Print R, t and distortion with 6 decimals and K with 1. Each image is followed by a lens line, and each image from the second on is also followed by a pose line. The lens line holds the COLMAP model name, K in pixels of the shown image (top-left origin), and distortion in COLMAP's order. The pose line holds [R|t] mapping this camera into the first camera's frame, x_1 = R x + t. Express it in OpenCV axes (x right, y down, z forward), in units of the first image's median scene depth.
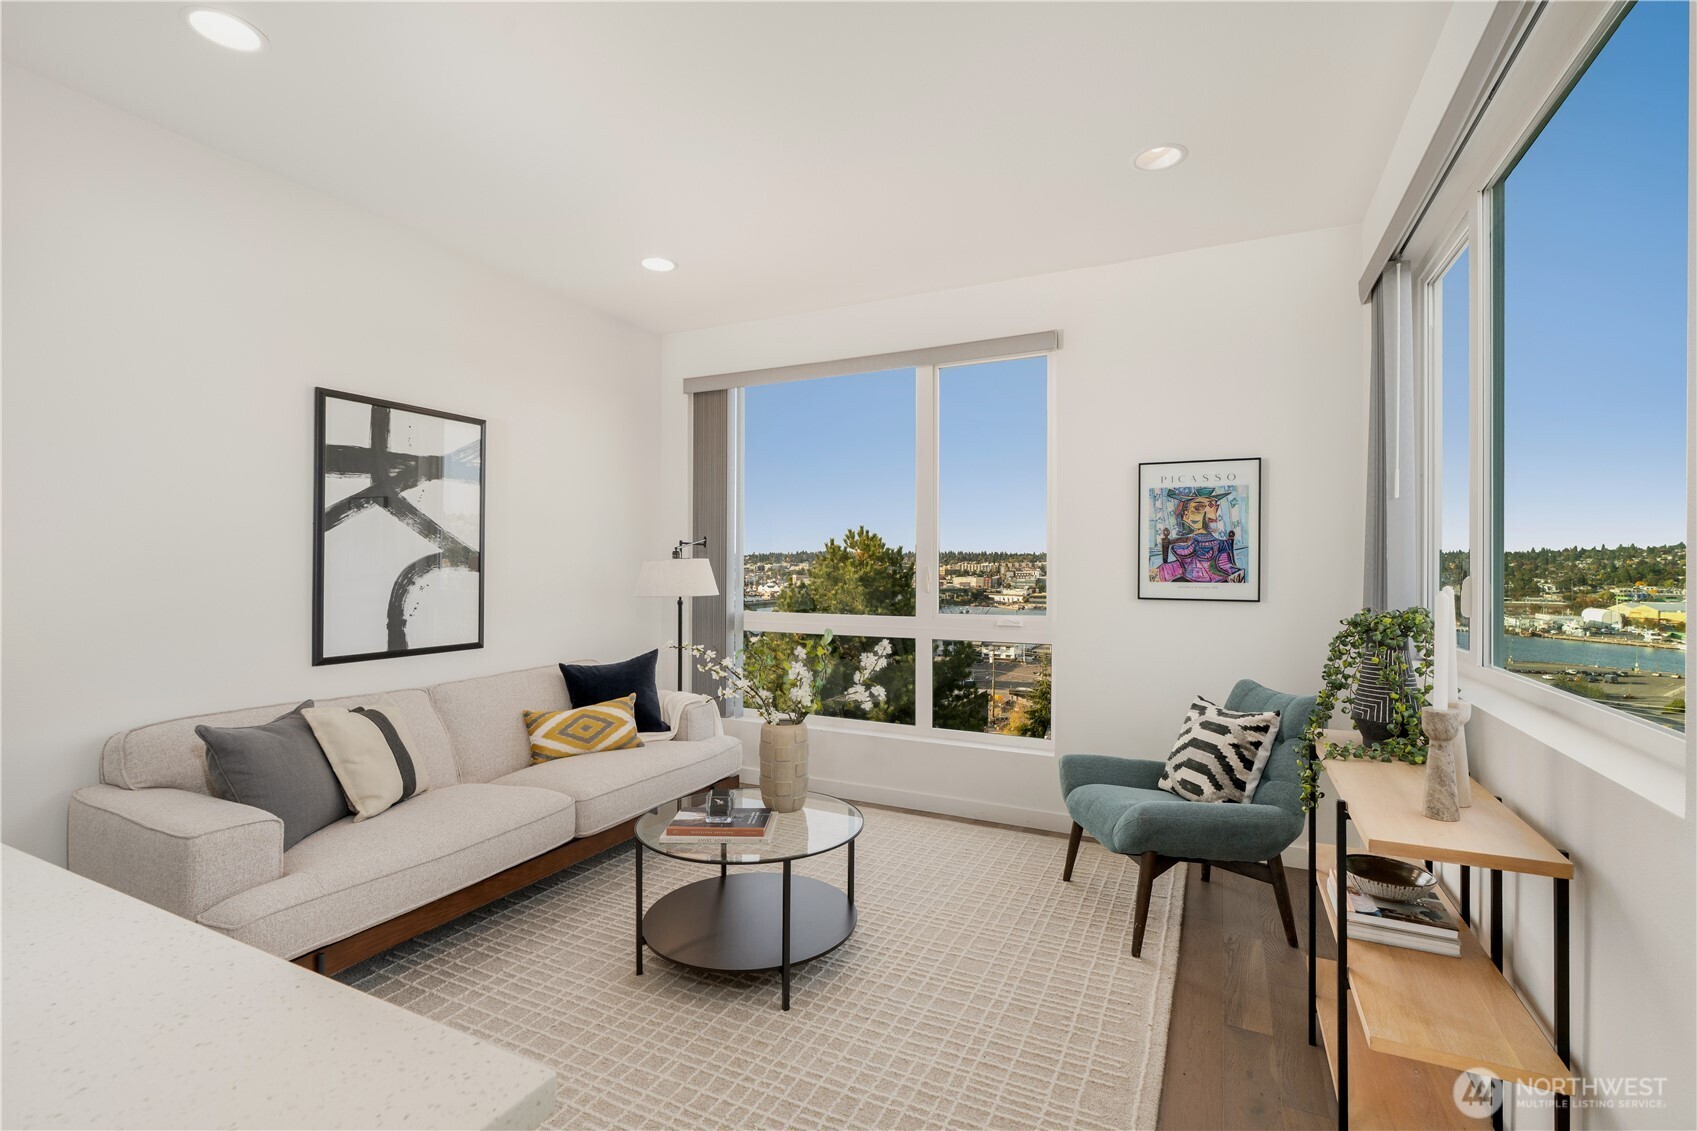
lens RADIAL K [[765.2, 0, 856.1], [0, 765.2, 566.5], [0, 0, 1]] dist [-0.006096, 0.000695]
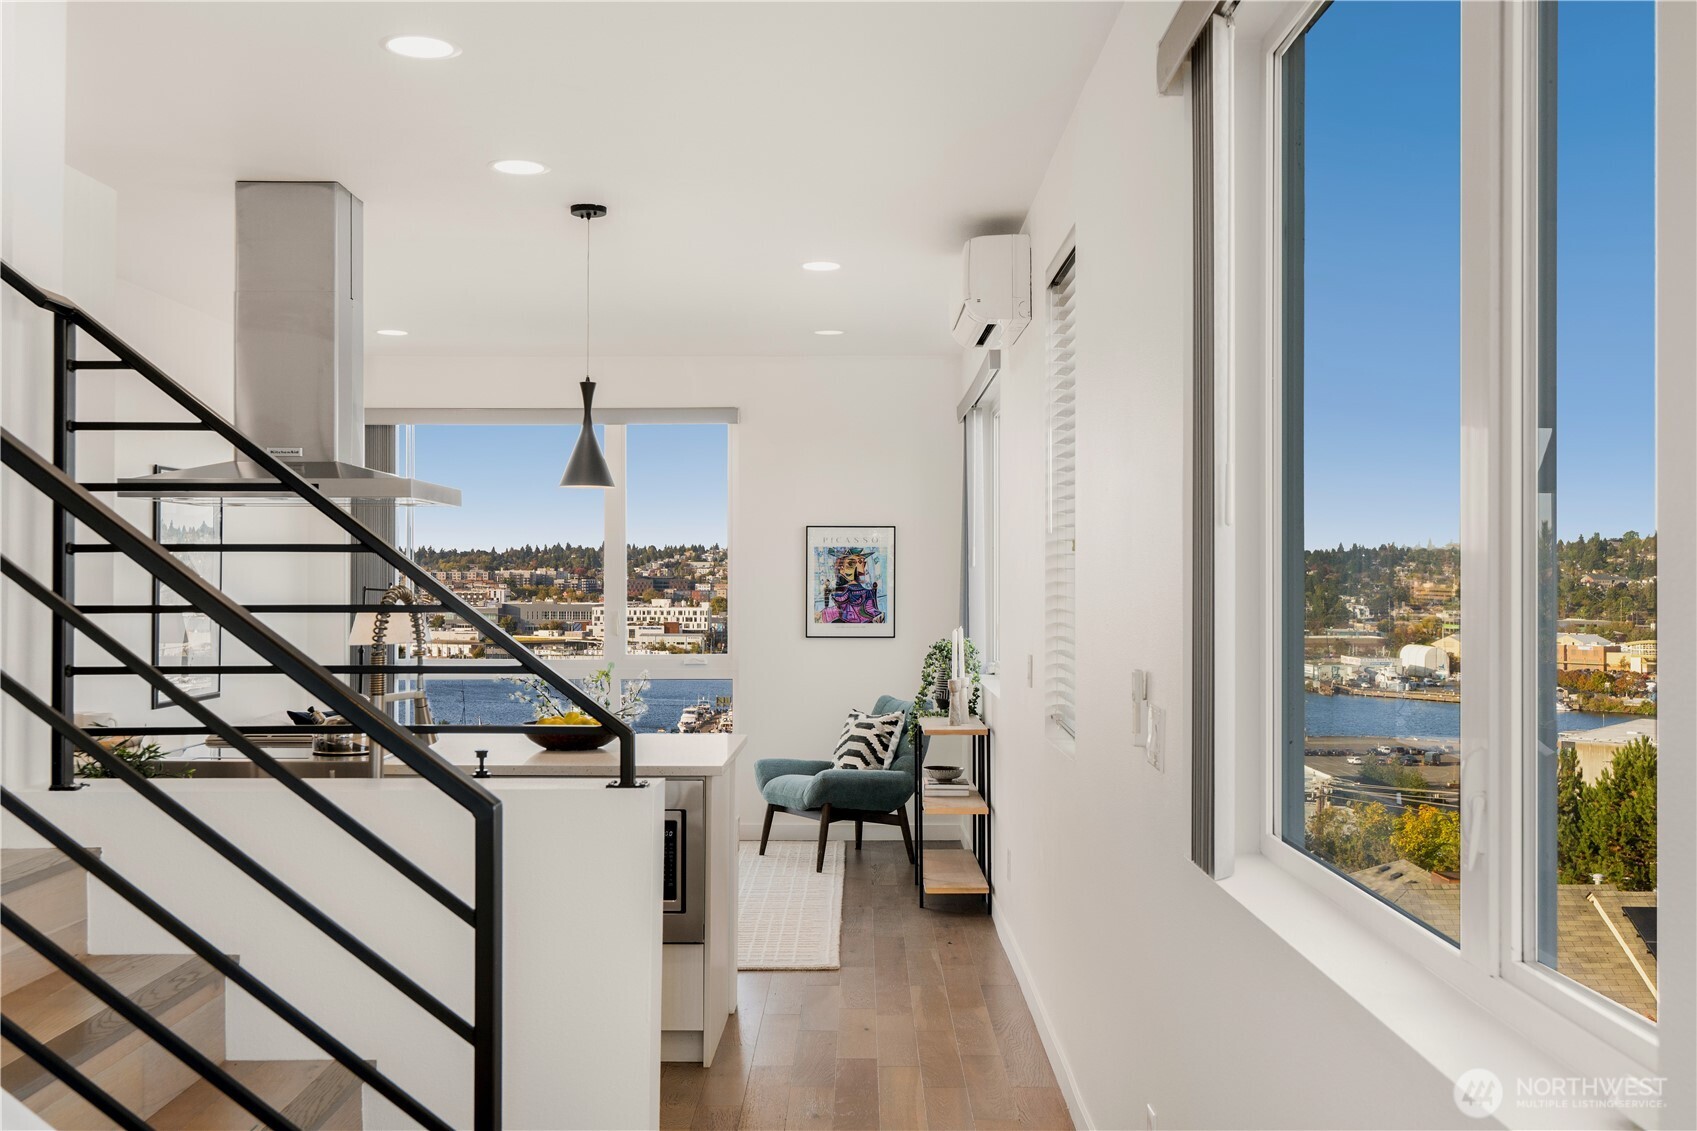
lens RADIAL K [[1681.8, 0, 850.2], [0, 1681.8, 576.0], [0, 0, 1]] dist [0.025204, 0.000000]
pose [[0.904690, -0.003187, 0.426058, -0.849474], [0.003743, 0.999993, -0.000468, -0.064223], [-0.426053, 0.002019, 0.904696, -1.741991]]
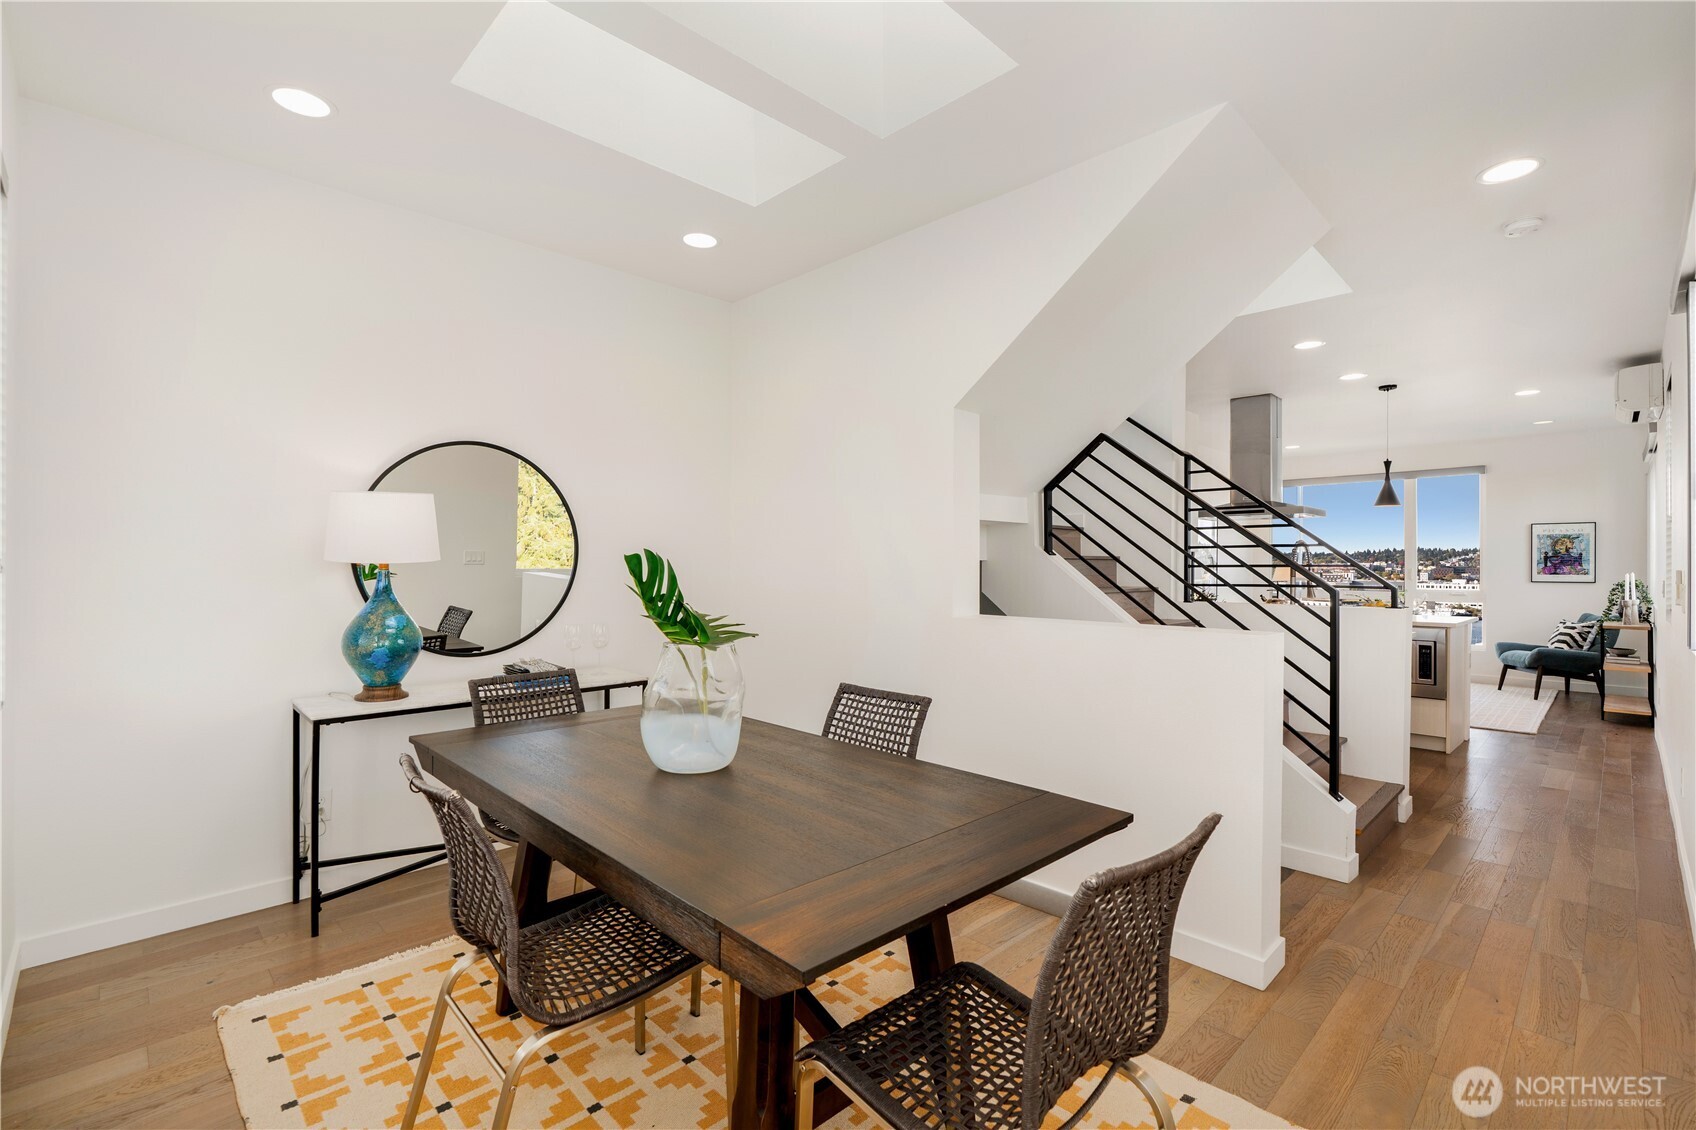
lens RADIAL K [[764.8, 0, 847.4], [0, 764.8, 566.9], [0, 0, 1]] dist [-0.006096, 0.000695]
pose [[0.939964, -0.003230, -0.341259, -0.961914], [0.002654, 0.999994, -0.002157, -0.004418], [0.341264, 0.001122, 0.939967, -2.280437]]
